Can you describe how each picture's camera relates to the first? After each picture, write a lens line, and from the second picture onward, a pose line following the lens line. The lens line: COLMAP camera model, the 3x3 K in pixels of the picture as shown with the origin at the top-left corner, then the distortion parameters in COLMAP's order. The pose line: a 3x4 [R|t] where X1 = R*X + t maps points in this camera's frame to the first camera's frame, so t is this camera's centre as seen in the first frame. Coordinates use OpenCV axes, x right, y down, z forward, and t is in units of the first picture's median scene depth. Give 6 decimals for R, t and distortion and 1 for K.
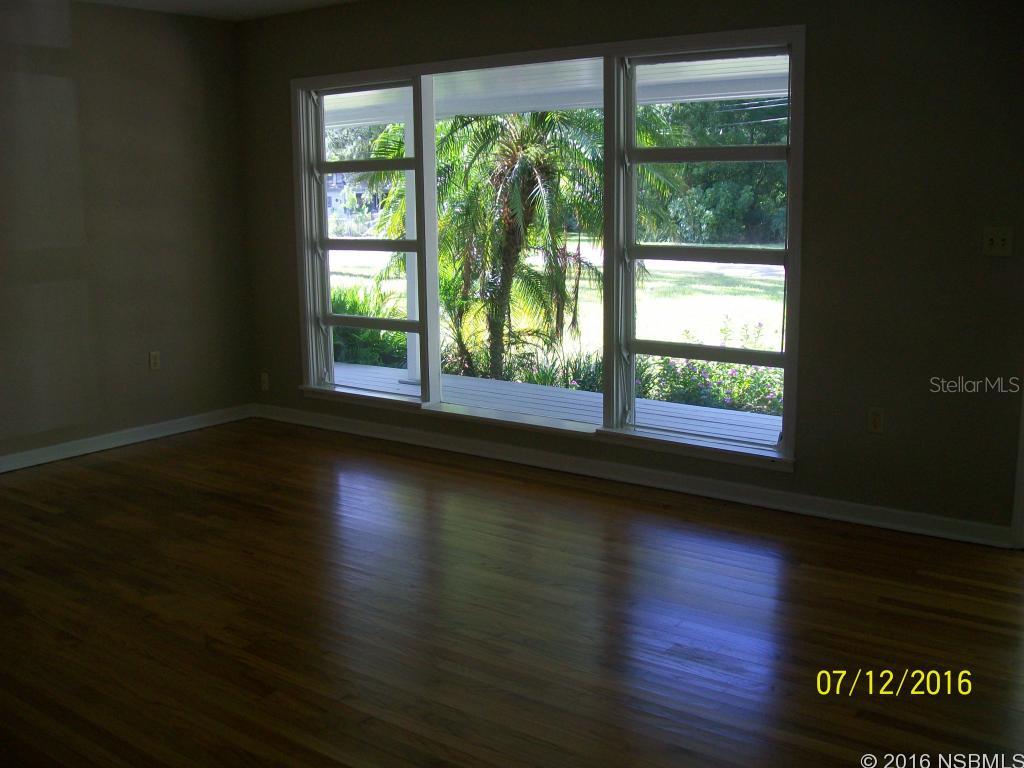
lens RADIAL K [[1054.6, 0, 512.0], [0, 1054.6, 384.0], [0, 0, 1]] dist [-0.147648, 0.010455]
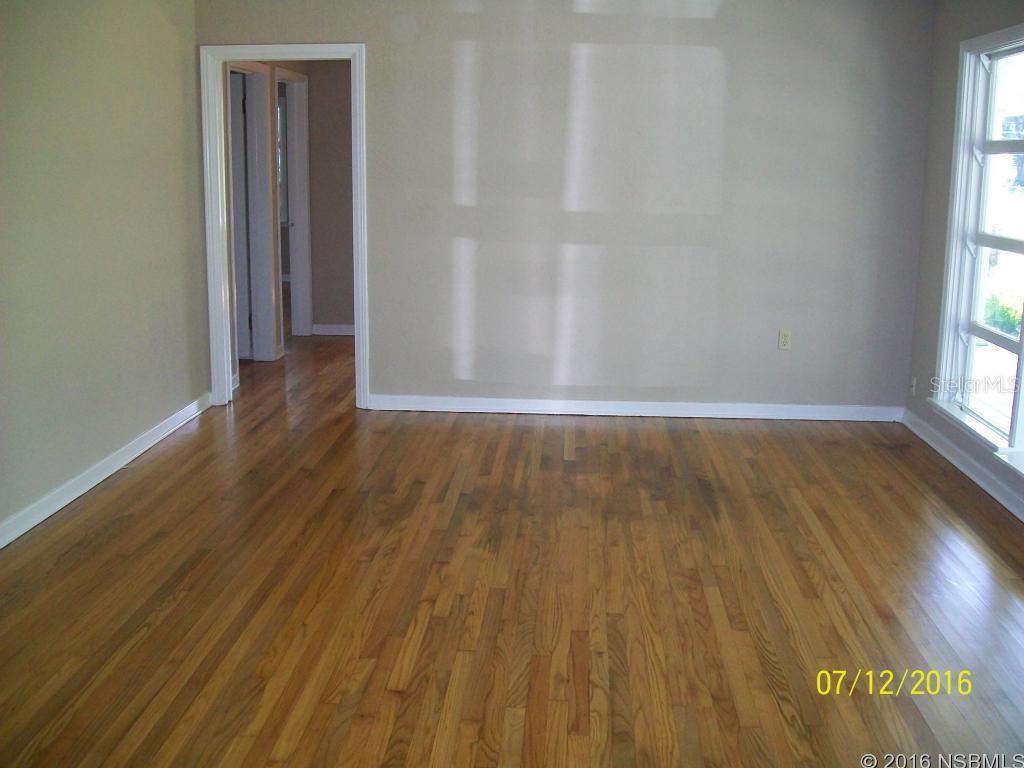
lens RADIAL K [[1054.6, 0, 512.0], [0, 1054.6, 384.0], [0, 0, 1]] dist [-0.147648, 0.010455]
pose [[0.563454, 0.196234, -0.802503, 0.392777], [-0.170900, 0.978055, 0.119169, -0.072269], [0.808278, 0.070001, 0.584625, 0.311992]]
